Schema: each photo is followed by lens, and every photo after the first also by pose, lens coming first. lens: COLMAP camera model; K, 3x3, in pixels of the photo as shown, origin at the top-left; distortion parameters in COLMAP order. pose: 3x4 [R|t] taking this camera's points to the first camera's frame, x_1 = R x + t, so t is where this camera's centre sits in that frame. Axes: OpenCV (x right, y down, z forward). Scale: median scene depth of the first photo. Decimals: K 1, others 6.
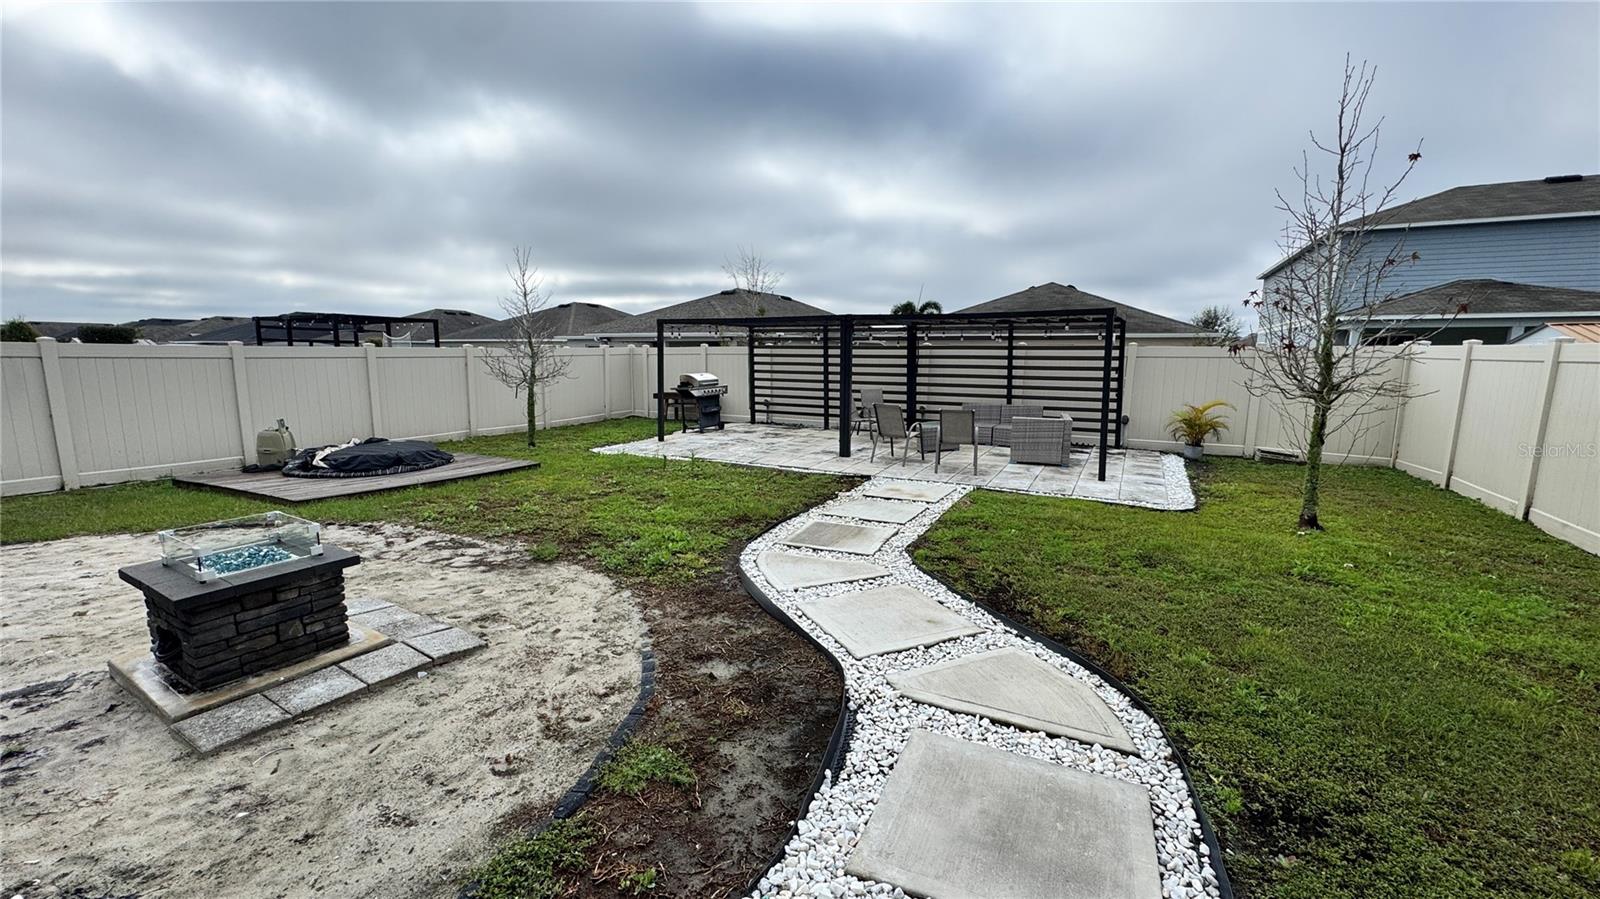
lens RADIAL K [[638.7, 0, 803.3], [0, 638.7, 451.1], [0, 0, 1]] dist [-0.006559, 0.001028]
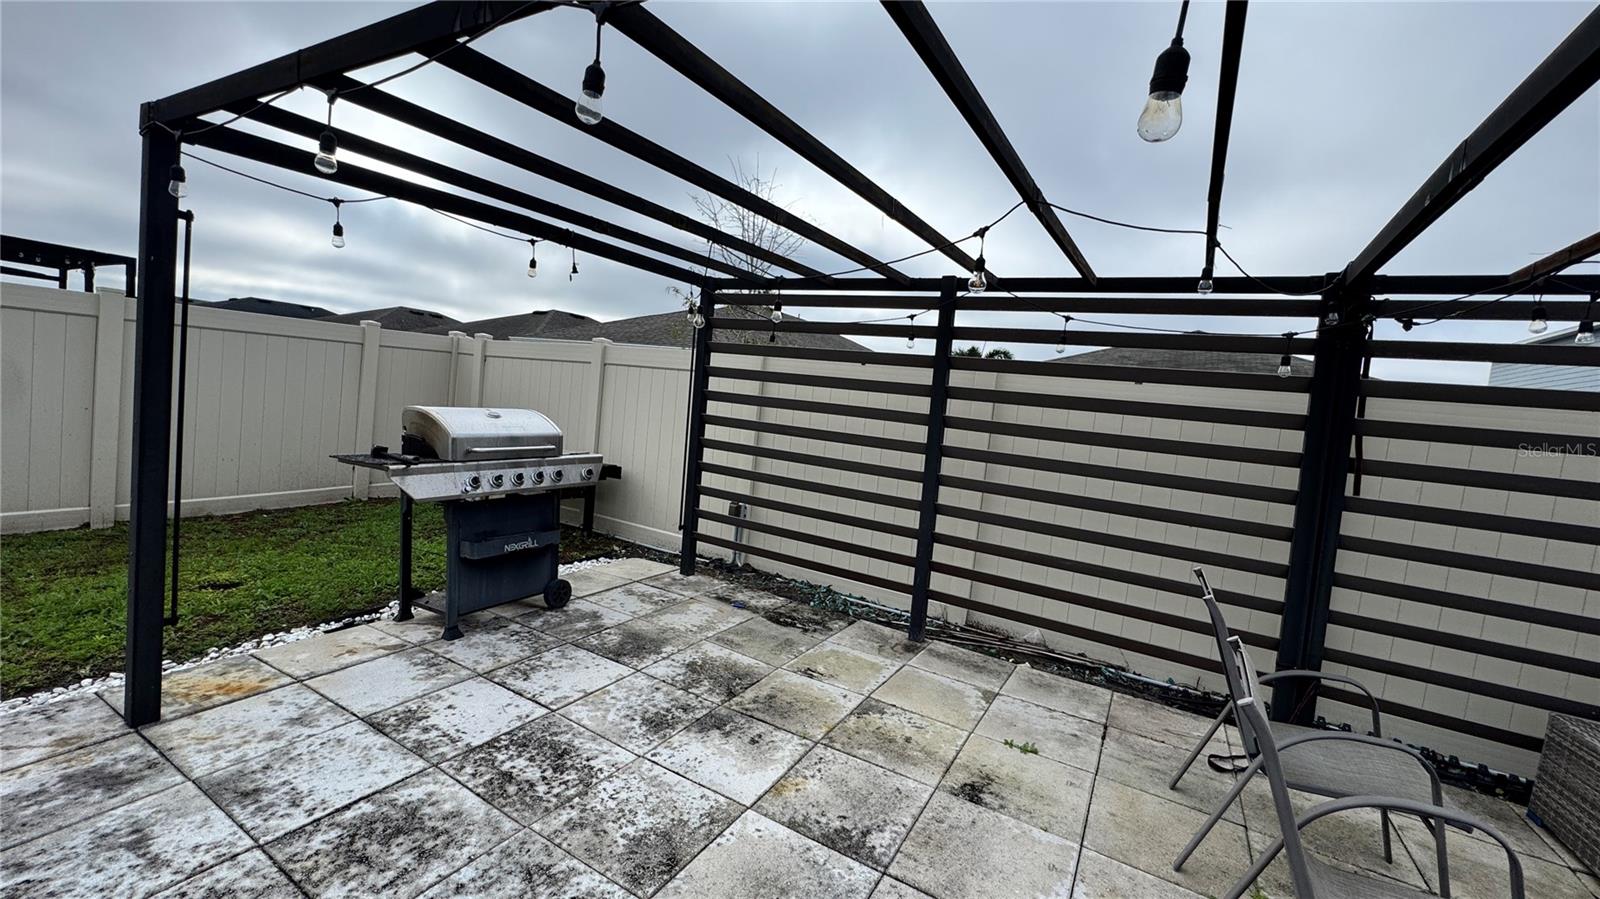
lens RADIAL K [[638.7, 0, 803.3], [0, 638.7, 443.1], [0, 0, 1]] dist [-0.006559, 0.001028]
pose [[0.994523, 0.096559, -0.040004, -0.012232], [-0.099671, 0.991388, -0.084943, -0.089918], [0.031458, 0.088465, 0.995582, 0.673173]]
